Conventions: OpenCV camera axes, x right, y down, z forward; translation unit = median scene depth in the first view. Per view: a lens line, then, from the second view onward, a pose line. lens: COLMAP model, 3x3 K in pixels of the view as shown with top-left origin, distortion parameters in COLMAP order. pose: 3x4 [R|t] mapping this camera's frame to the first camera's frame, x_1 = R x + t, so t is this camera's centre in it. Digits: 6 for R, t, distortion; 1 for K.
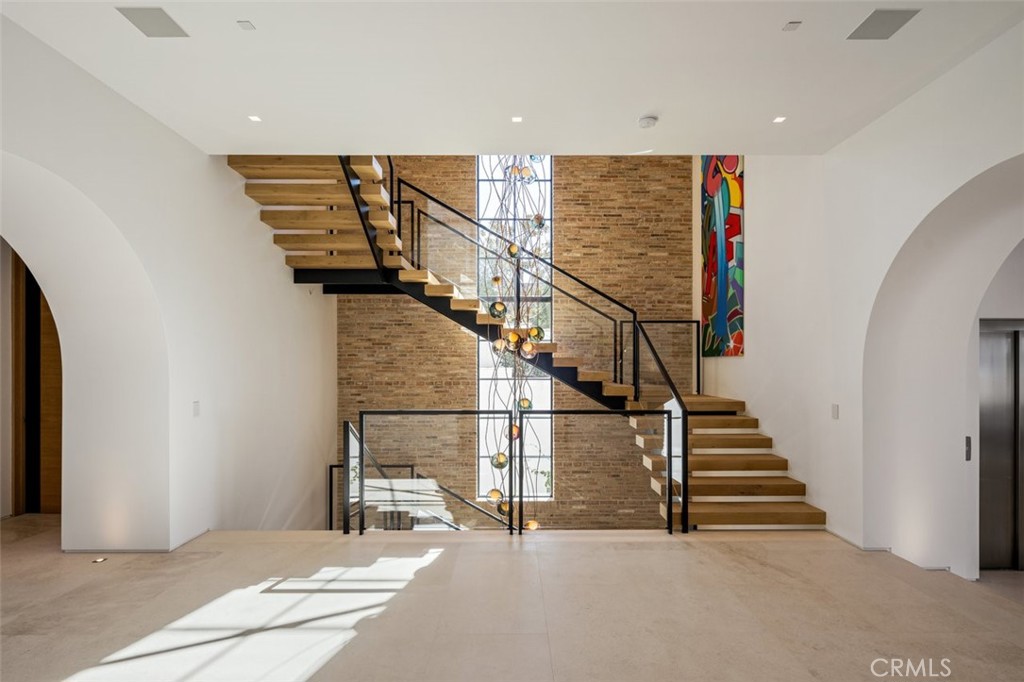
lens RADIAL K [[509.4, 0, 512.7], [0, 509.4, 366.2], [0, 0, 1]] dist [0.001755, 0.000084]
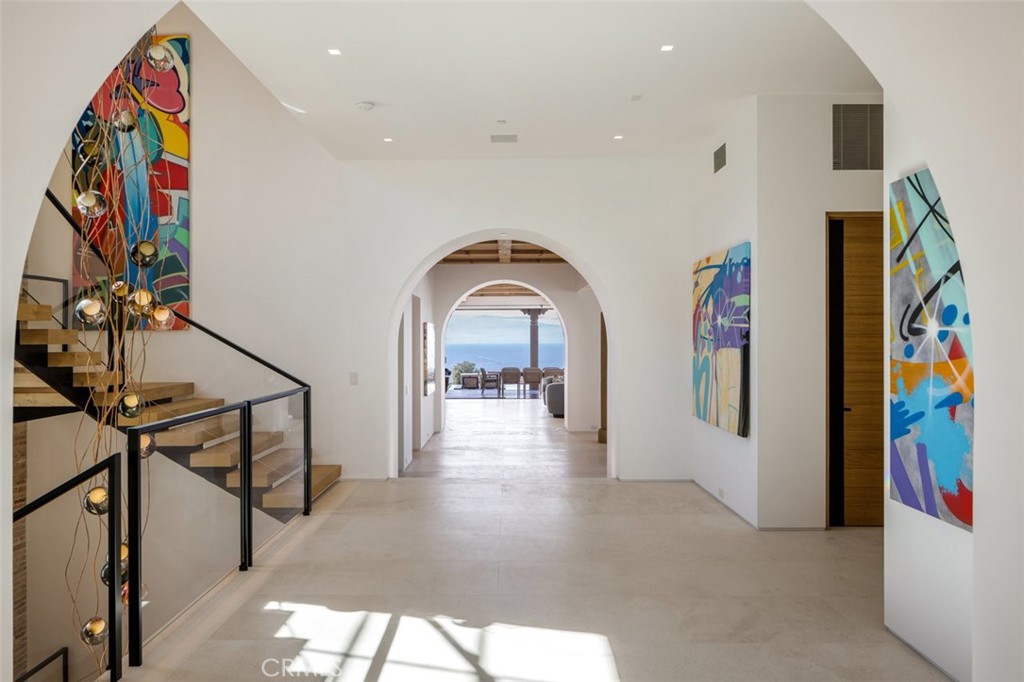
lens RADIAL K [[709.6, 0, 512.0], [0, 709.6, 341.0], [0, 0, 1]] dist [-0.000551, -0.000189]
pose [[0.000061, -0.008117, 0.999967, -1.099011], [0.004218, 0.999958, 0.008117, -0.013522], [-0.999991, 0.004218, 0.000095, 0.642647]]
